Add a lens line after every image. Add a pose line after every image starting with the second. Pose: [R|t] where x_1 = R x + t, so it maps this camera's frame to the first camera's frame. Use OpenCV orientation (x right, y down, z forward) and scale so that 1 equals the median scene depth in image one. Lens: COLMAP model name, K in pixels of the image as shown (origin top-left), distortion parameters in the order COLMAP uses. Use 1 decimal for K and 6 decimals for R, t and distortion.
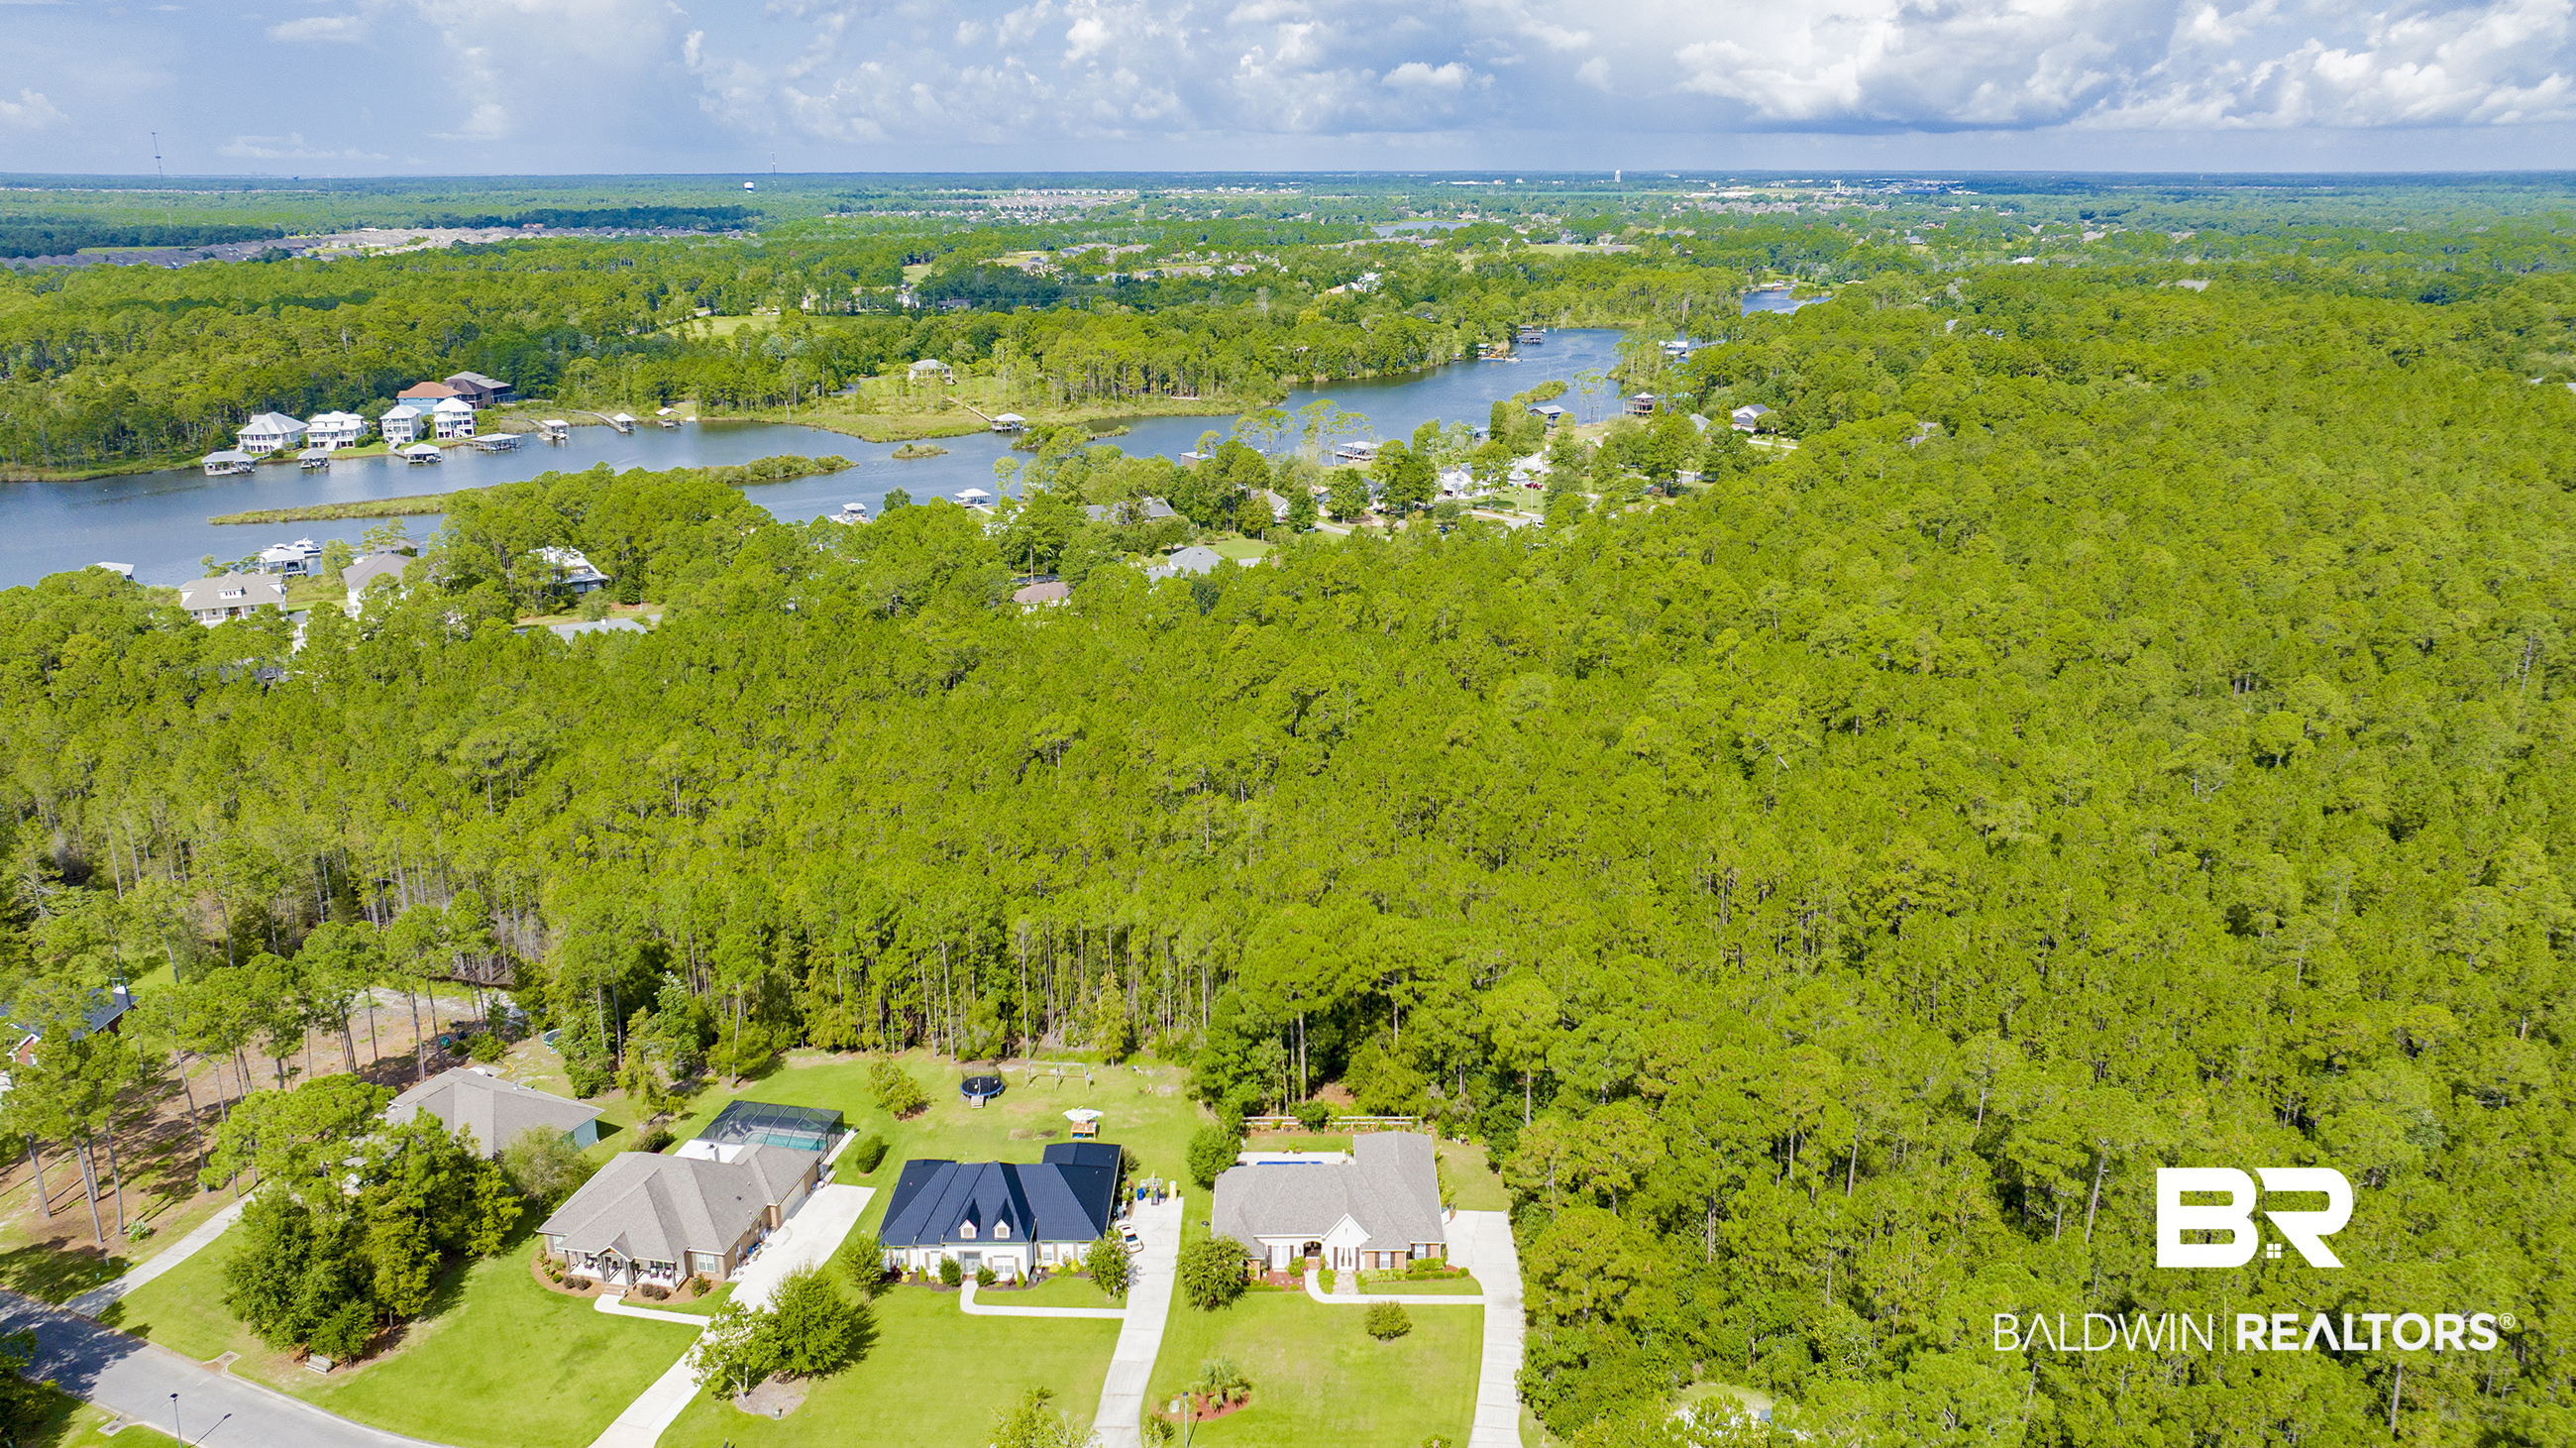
lens RADIAL K [[1831.6, 0, 1304.0], [0, 1831.6, 717.4], [0, 0, 1]] dist [-0.012537, -0.007045]
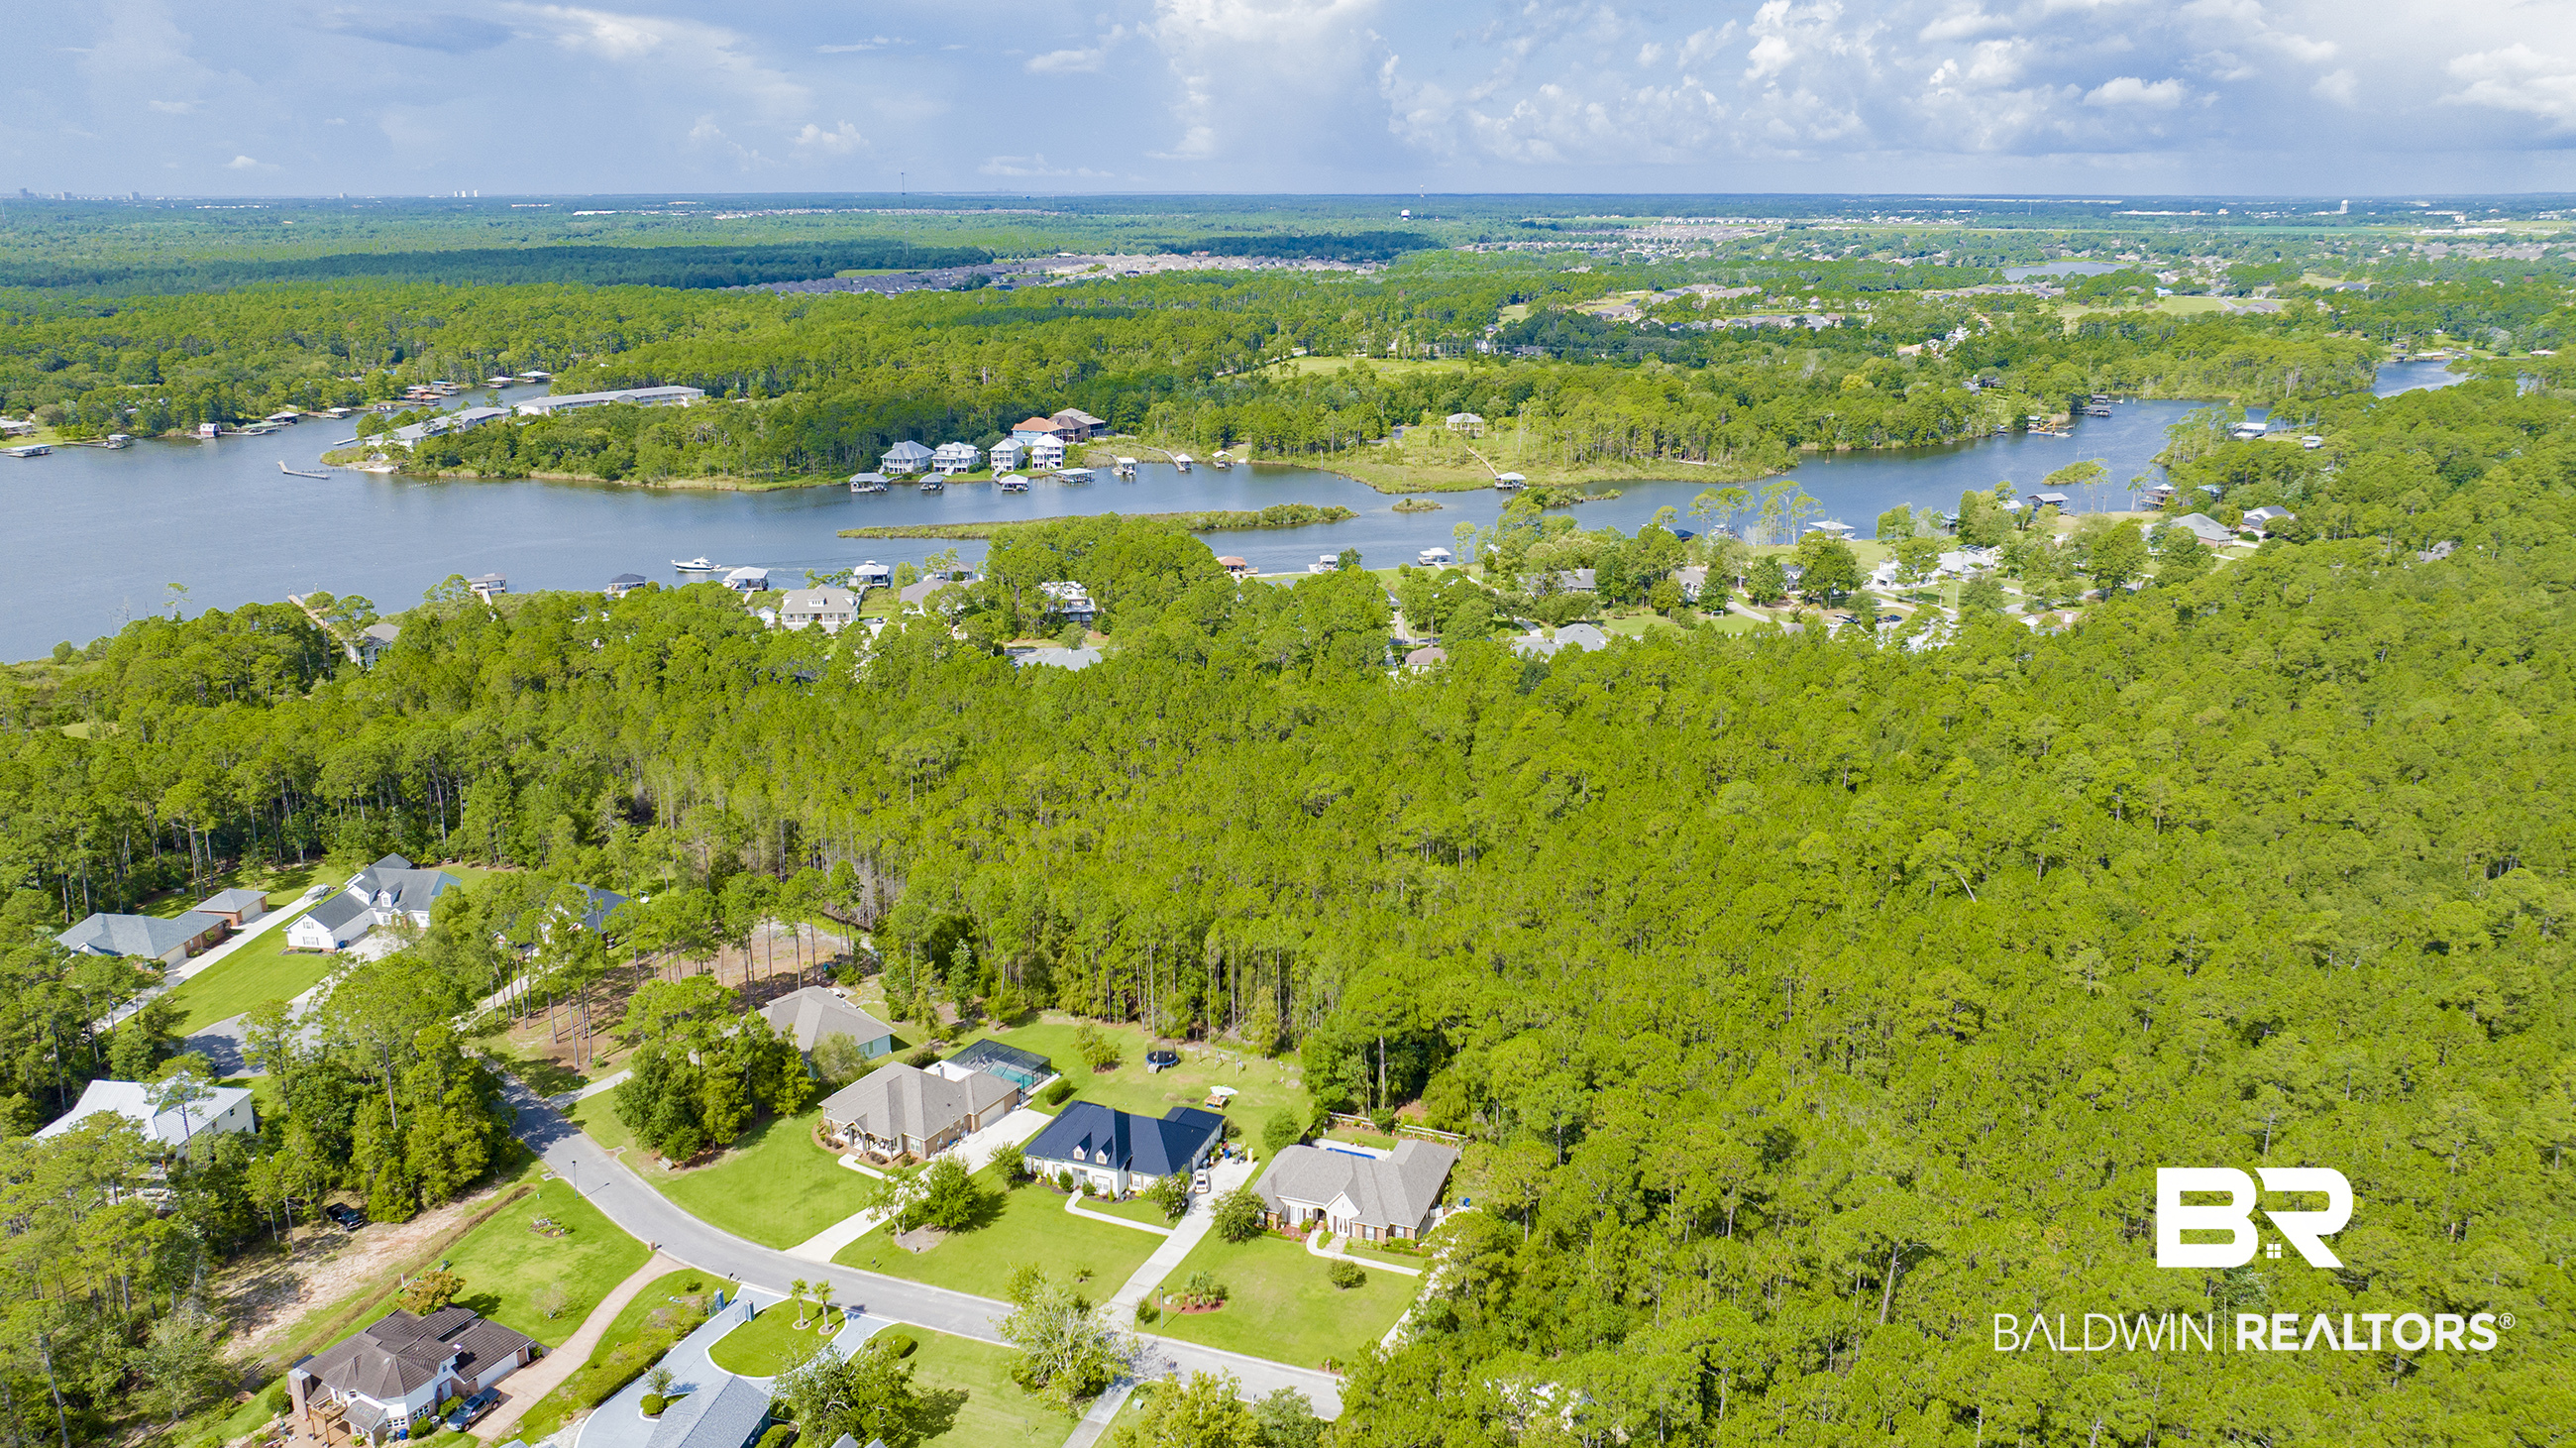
lens RADIAL K [[1831.6, 0, 1304.0], [0, 1831.6, 717.4], [0, 0, 1]] dist [-0.012537, -0.007045]
pose [[0.940306, 0.096448, -0.326377, 0.268766], [-0.099782, 0.994988, 0.006556, -0.049686], [0.325374, 0.026402, 0.945217, -0.176375]]
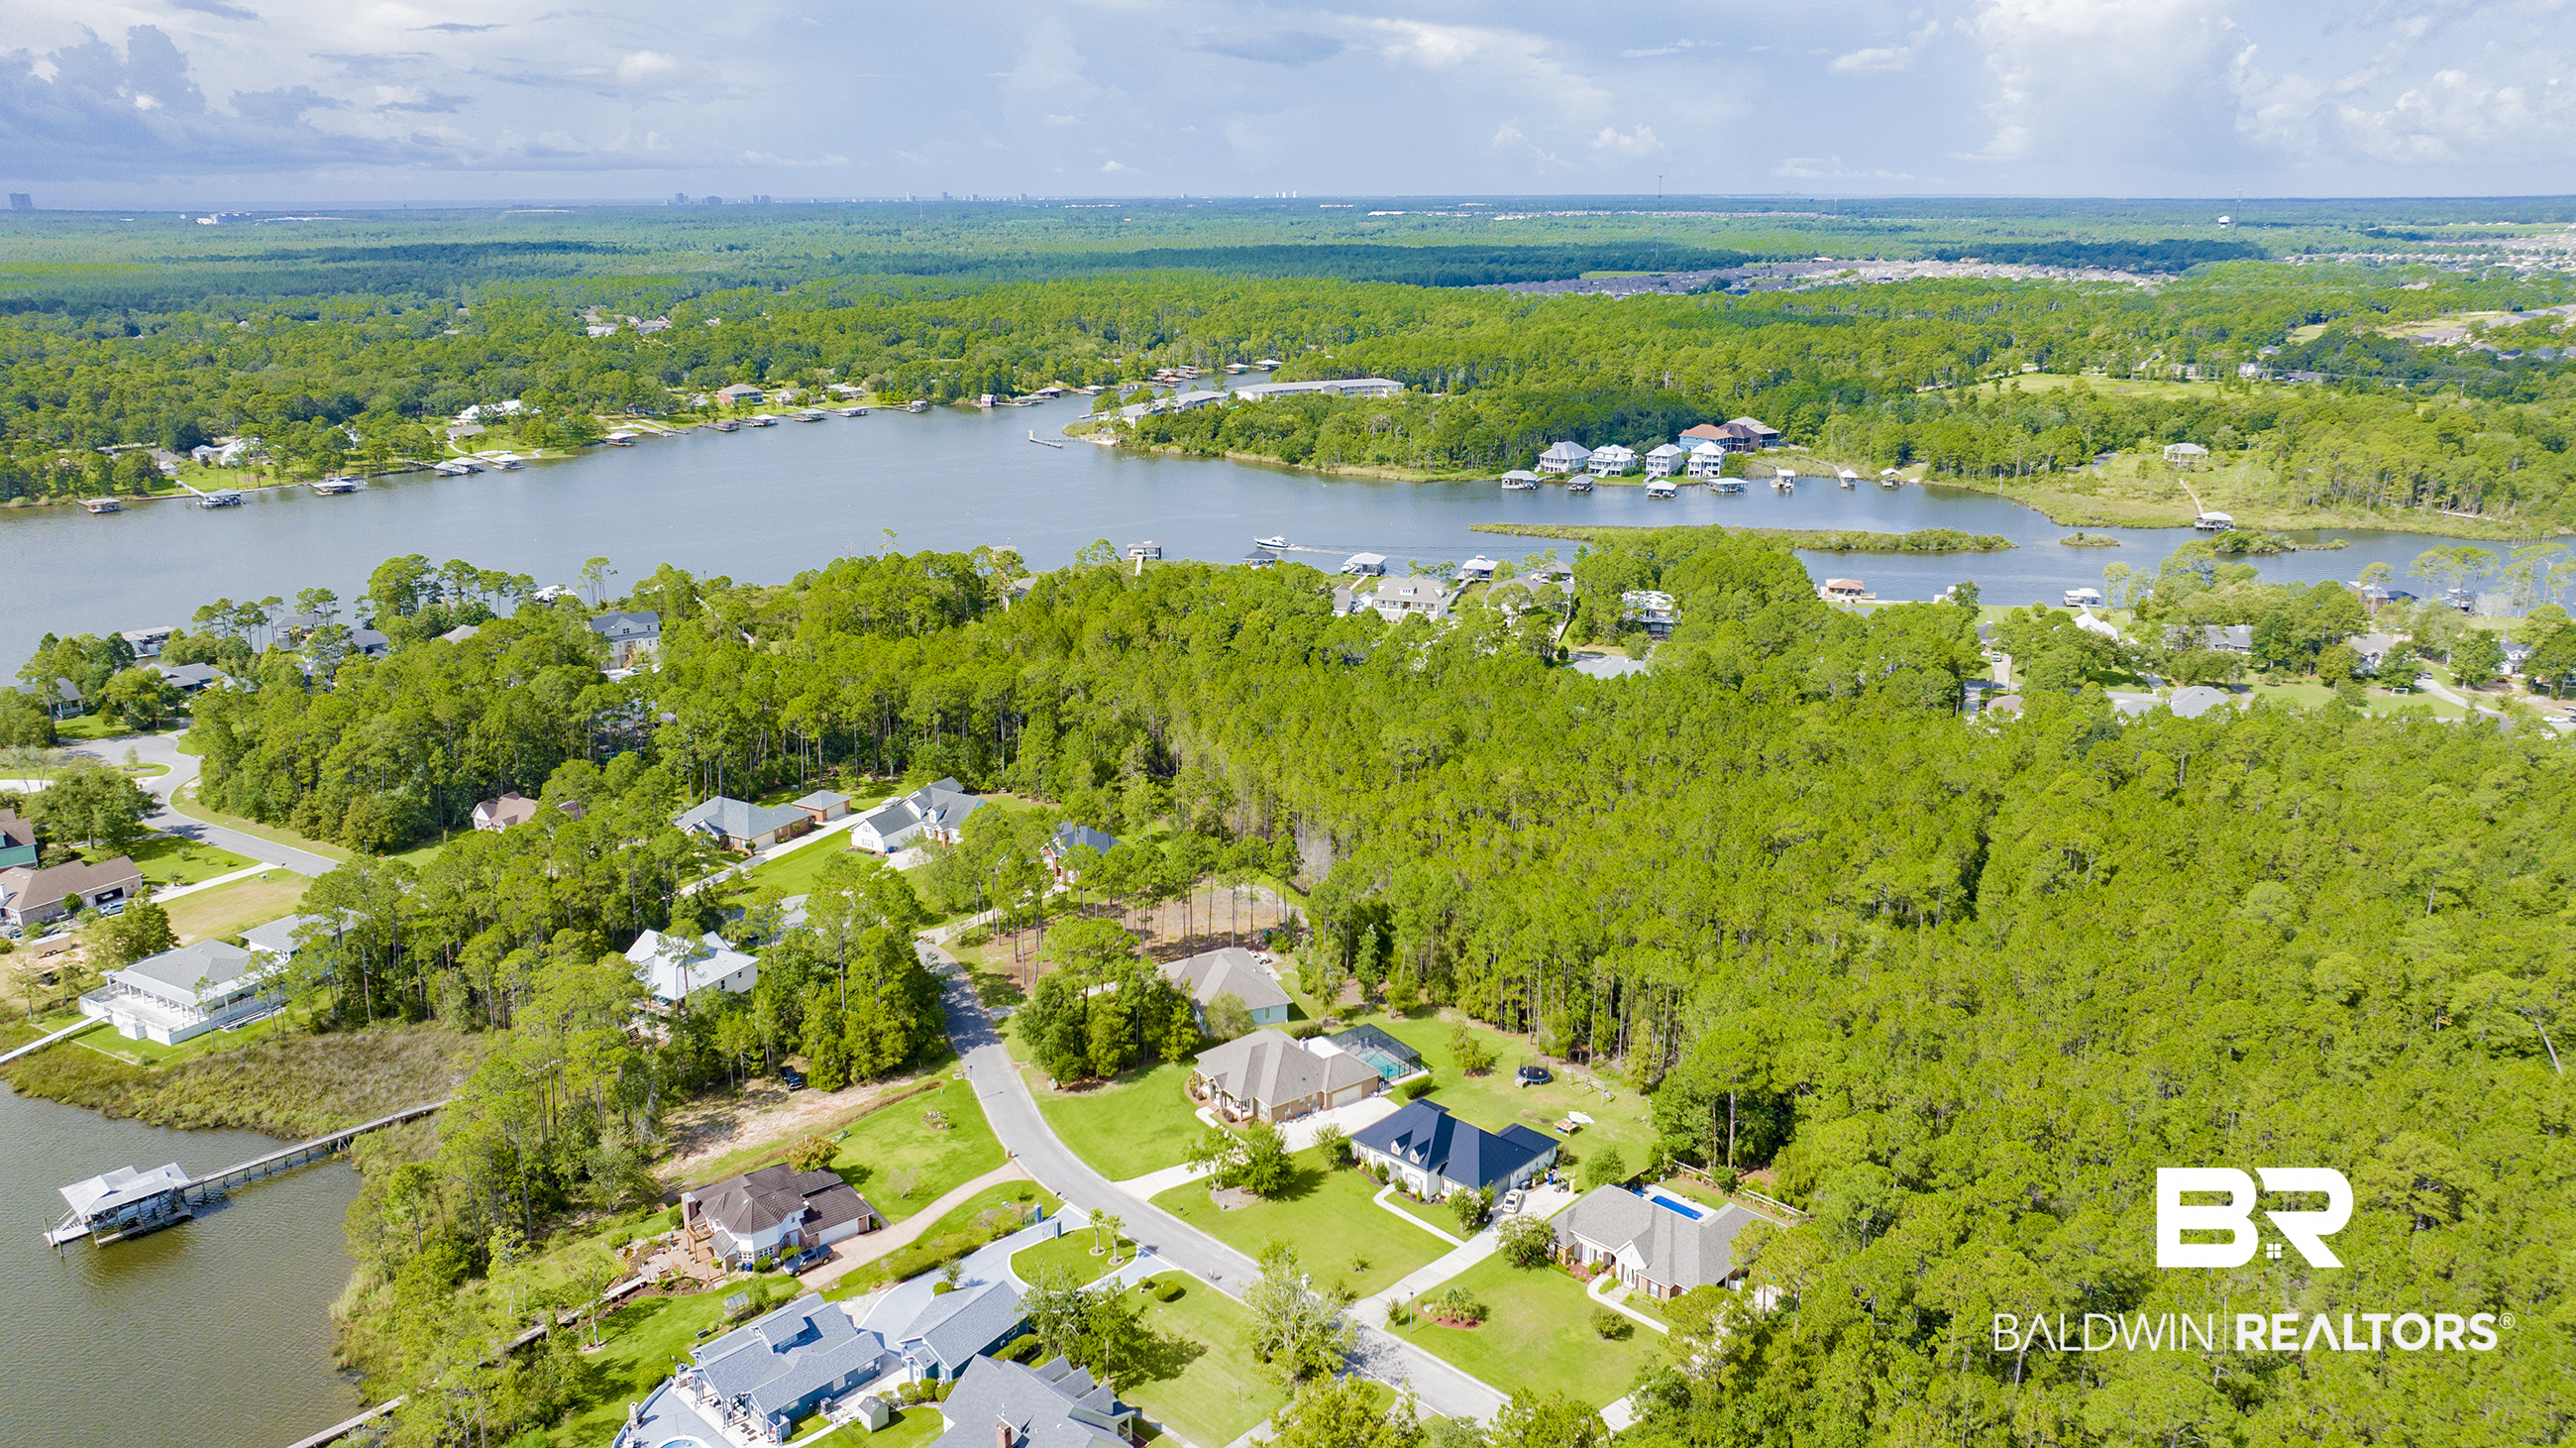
lens RADIAL K [[1831.6, 0, 1304.0], [0, 1831.6, 717.4], [0, 0, 1]] dist [-0.012537, -0.007045]
pose [[0.727661, 0.190144, -0.659056, 0.425034], [-0.197210, 0.978238, 0.064492, -0.080462], [0.656977, 0.083044, 0.749323, -0.083049]]
